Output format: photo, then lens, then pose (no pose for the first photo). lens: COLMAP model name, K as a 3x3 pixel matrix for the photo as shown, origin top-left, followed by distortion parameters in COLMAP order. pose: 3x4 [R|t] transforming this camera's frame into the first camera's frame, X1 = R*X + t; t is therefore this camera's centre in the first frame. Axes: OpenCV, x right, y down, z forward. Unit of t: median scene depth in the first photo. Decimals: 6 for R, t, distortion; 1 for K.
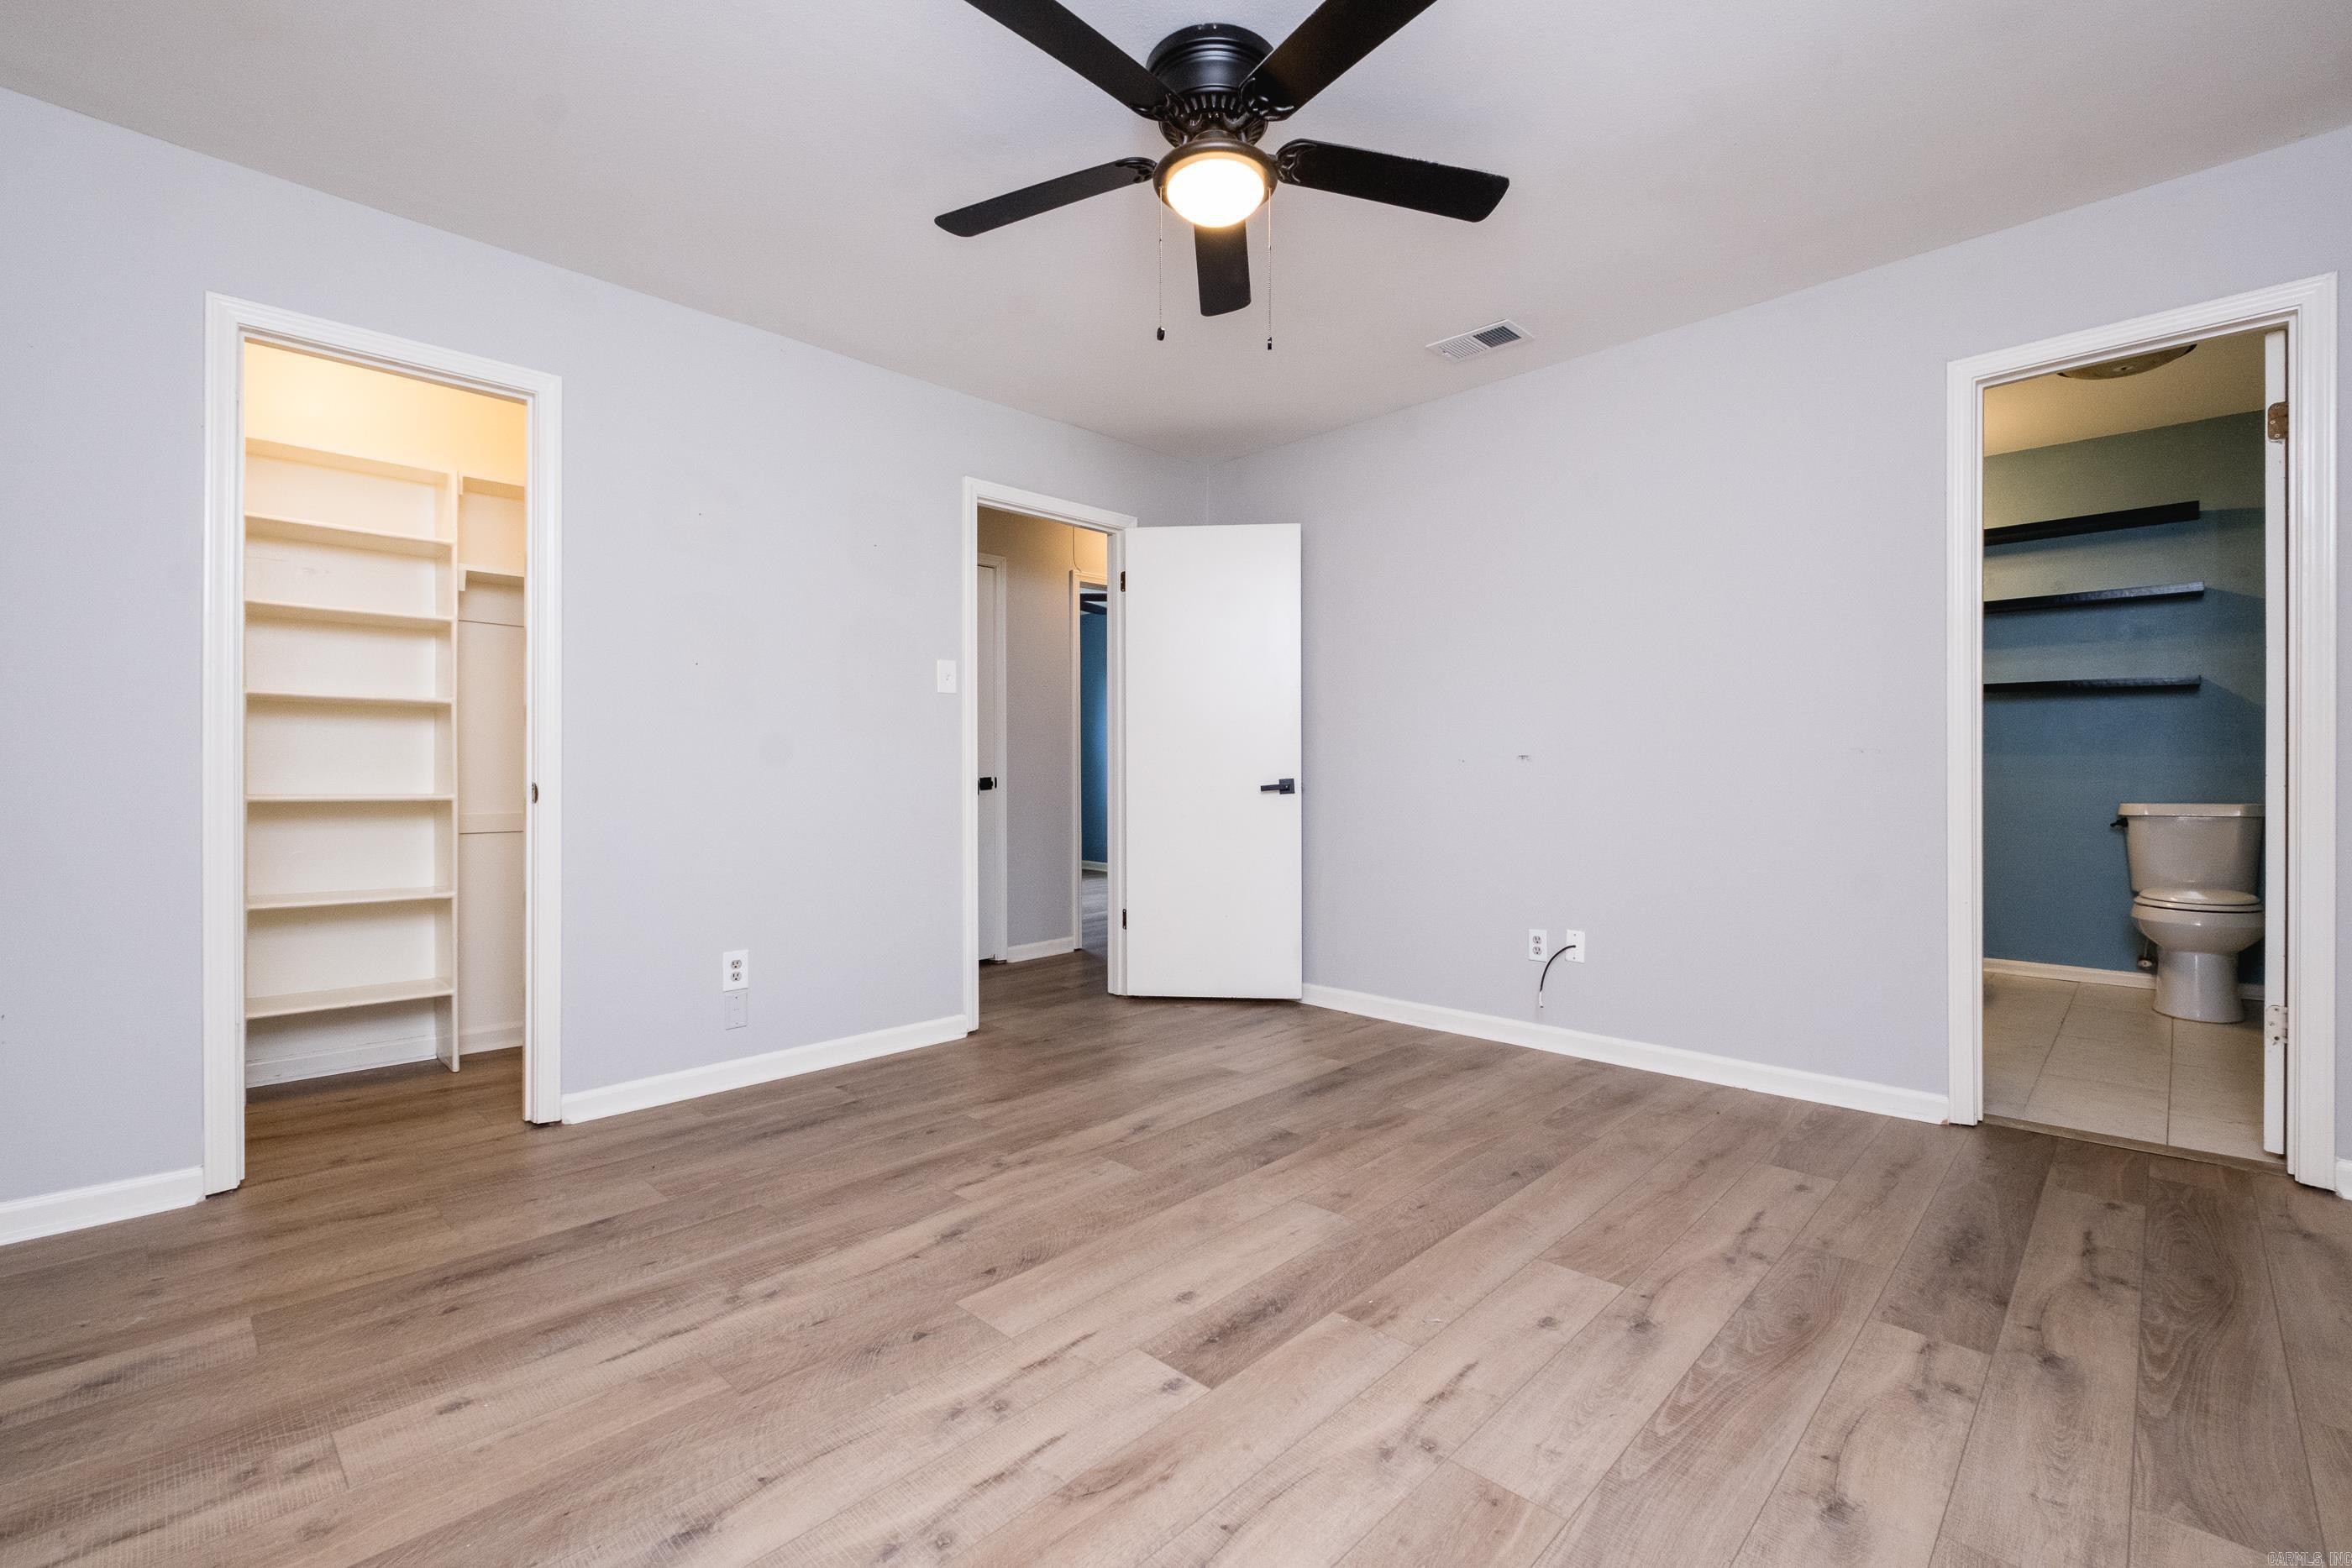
lens RADIAL K [[1055.2, 0, 1211.1], [0, 1055.2, 781.5], [0, 0, 1]] dist [0.014724, -0.012607]
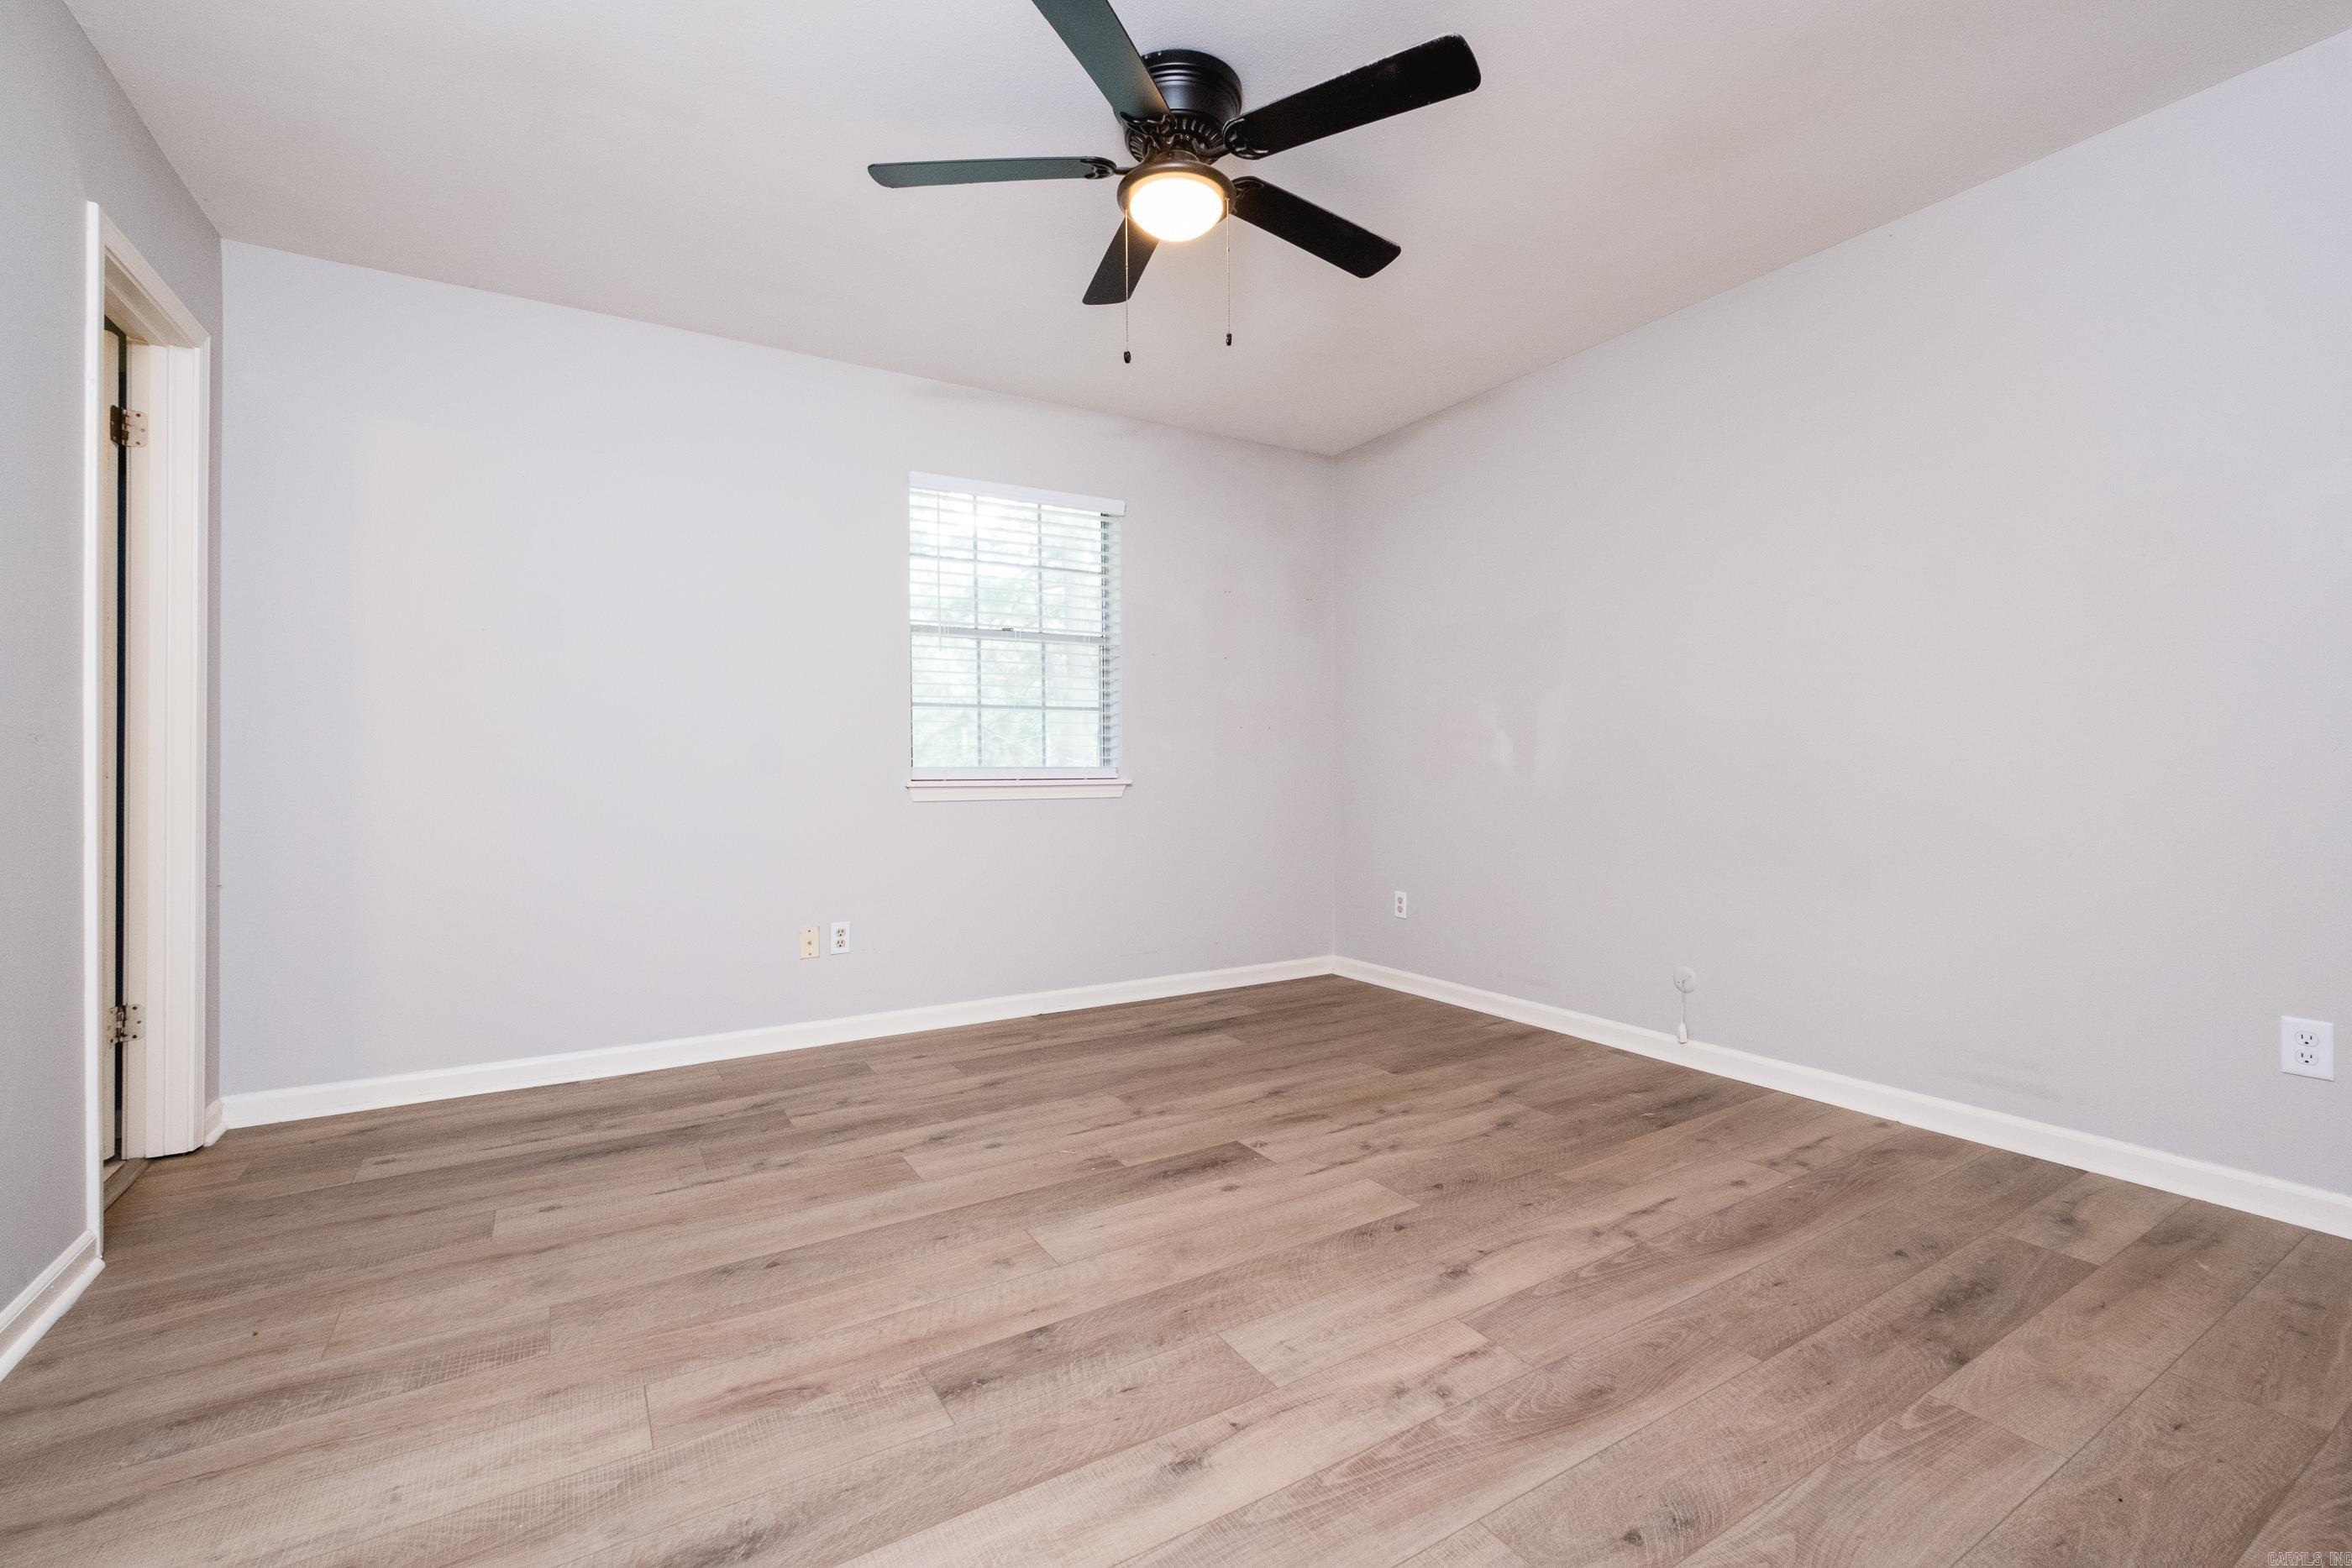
lens RADIAL K [[1016.7, 0, 1187.6], [0, 1016.7, 792.2], [0, 0, 1]] dist [0.012968, -0.010112]
pose [[-0.966039, 0.003548, 0.258373, -0.253918], [0.012352, 0.999397, 0.032459, -0.010701], [-0.258102, 0.034548, -0.965500, 1.917827]]
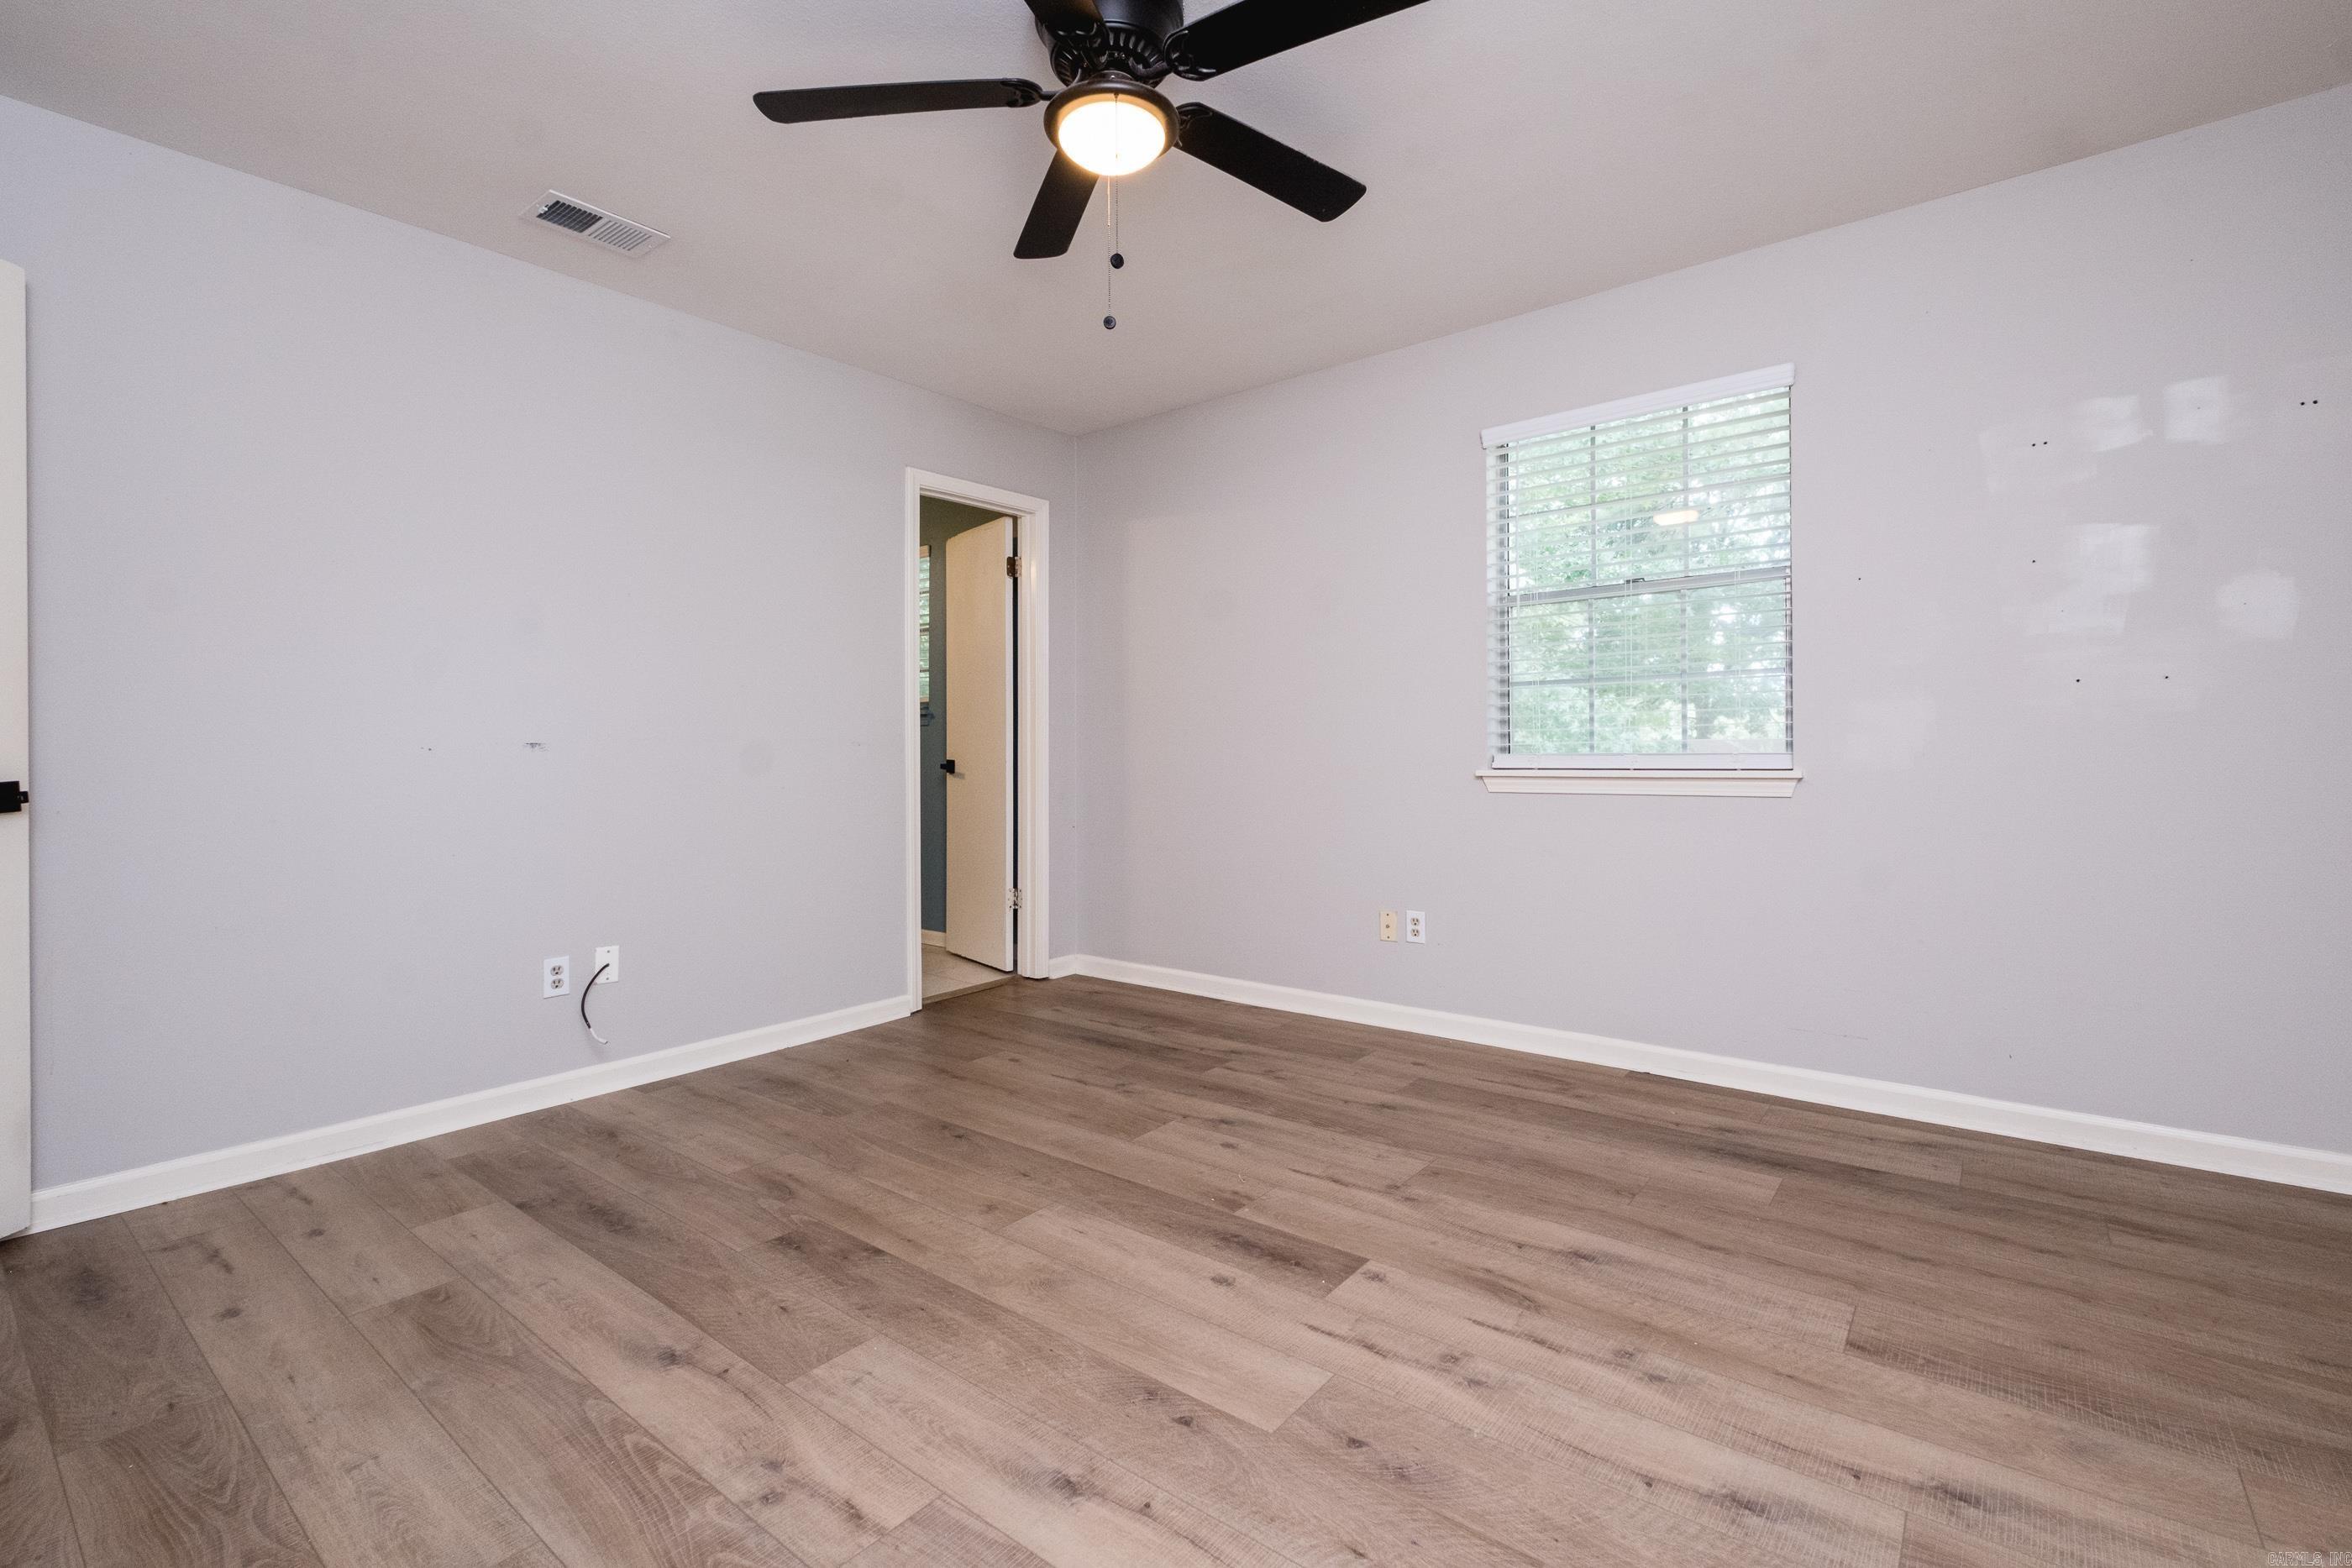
lens RADIAL K [[1016.7, 0, 1187.6], [0, 1016.7, 792.2], [0, 0, 1]] dist [0.012968, -0.010112]
pose [[-0.096031, -0.029744, 0.994934, -0.860493], [0.019079, 0.999315, 0.031716, -0.002870], [-0.995195, 0.022028, -0.095398, 0.997946]]
